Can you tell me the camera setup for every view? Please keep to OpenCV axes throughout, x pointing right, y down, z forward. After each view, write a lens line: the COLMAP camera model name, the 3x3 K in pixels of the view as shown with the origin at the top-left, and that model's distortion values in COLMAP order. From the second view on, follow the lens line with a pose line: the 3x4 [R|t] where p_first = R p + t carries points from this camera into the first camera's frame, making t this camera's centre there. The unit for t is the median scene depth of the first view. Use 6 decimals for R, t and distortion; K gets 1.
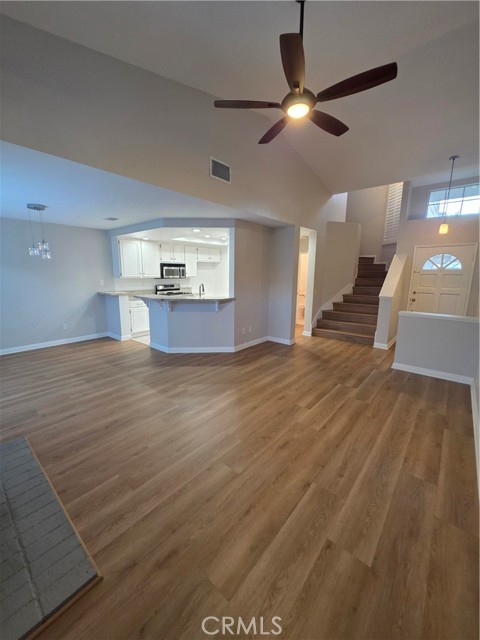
lens RADIAL K [[255.5, 0, 235.1], [0, 255.5, 319.7], [0, 0, 1]] dist [0.000074, 0.000078]
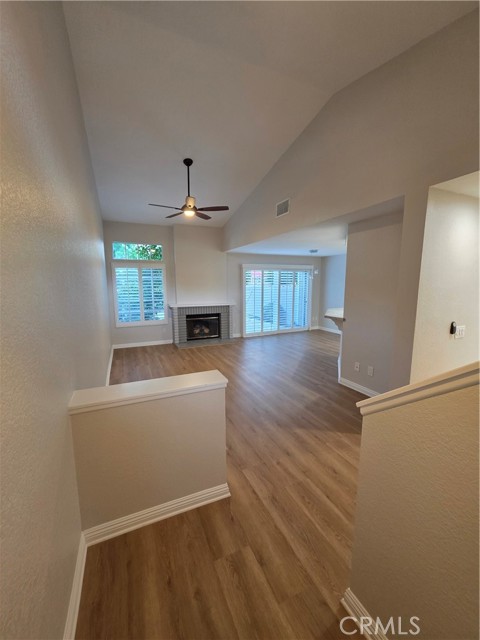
lens RADIAL K [[255.5, 0, 236.3], [0, 255.5, 320.8], [0, 0, 1]] dist [0.000074, 0.000078]
pose [[-0.422092, 0.130614, -0.897094, 0.942381], [-0.162812, 0.962555, 0.216750, -0.212319], [0.891813, 0.237546, -0.385021, 1.064103]]
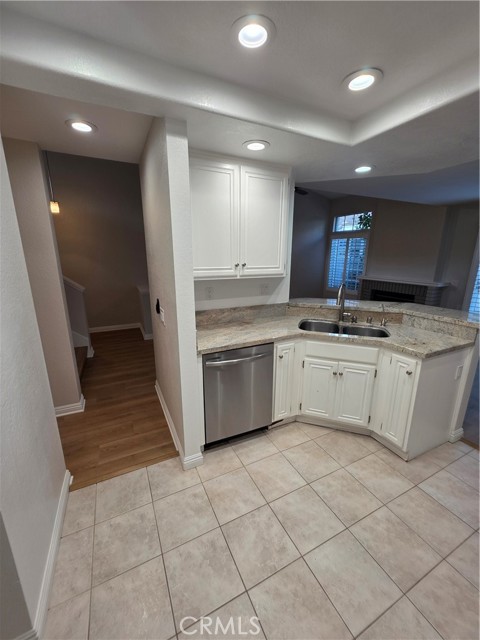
lens RADIAL K [[255.5, 0, 236.0], [0, 255.5, 321.1], [0, 0, 1]] dist [0.000074, 0.000078]
pose [[-0.917539, -0.104854, 0.383572, -0.152761], [0.068861, 0.908137, 0.412971, -0.321783], [-0.391638, 0.405330, -0.826031, 1.662837]]
